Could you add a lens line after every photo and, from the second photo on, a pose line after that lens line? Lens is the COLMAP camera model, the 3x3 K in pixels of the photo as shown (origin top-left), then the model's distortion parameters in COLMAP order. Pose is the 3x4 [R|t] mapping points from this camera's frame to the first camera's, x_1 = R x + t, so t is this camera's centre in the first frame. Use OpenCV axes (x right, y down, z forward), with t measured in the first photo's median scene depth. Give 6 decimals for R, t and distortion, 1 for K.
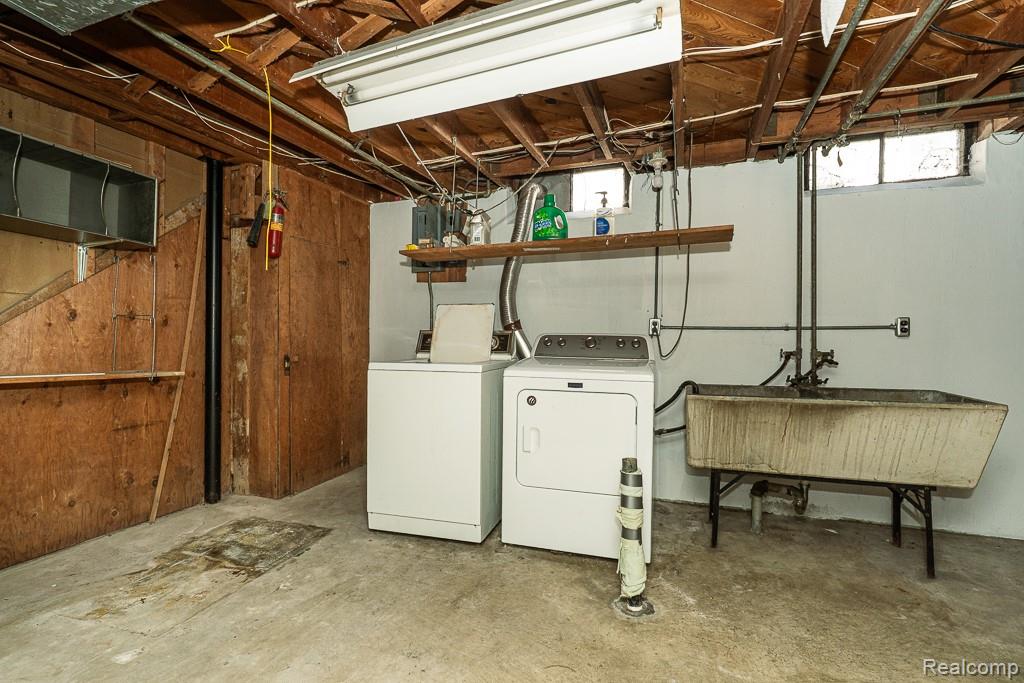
lens RADIAL K [[493.0, 0, 513.9], [0, 493.0, 353.7], [0, 0, 1]] dist [-0.000825, 0.000715]
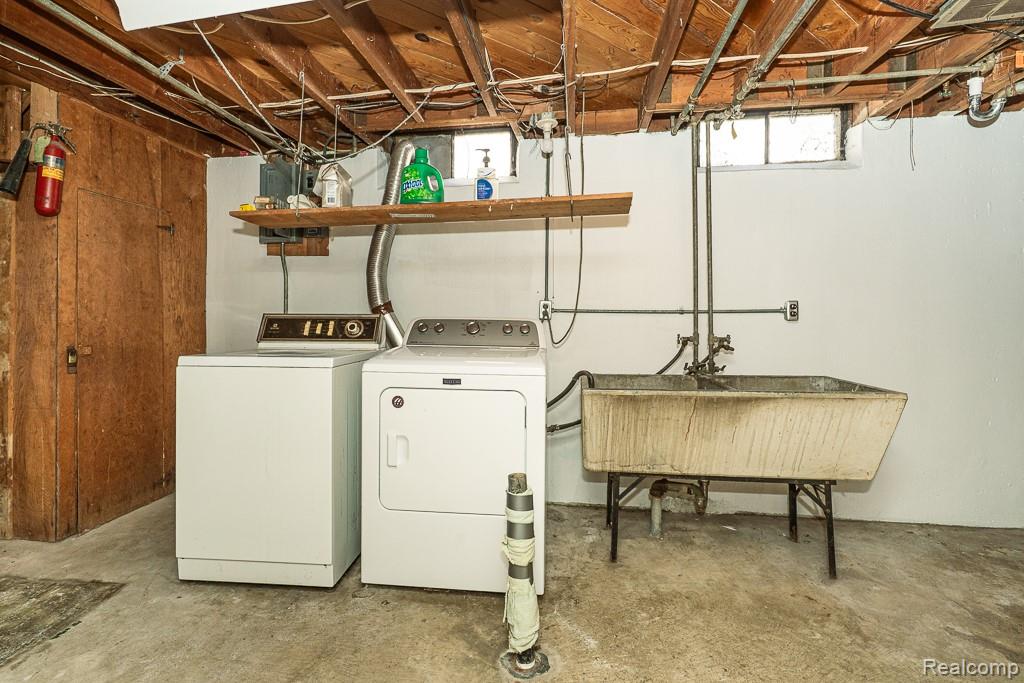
lens RADIAL K [[475.1, 0, 514.9], [0, 475.1, 331.6], [0, 0, 1]] dist [0.002129, 0.000987]
pose [[0.976752, -0.007400, 0.214244, 0.054395], [0.009310, 0.999925, -0.007904, -0.010248], [-0.214170, 0.009715, 0.976748, 0.199255]]
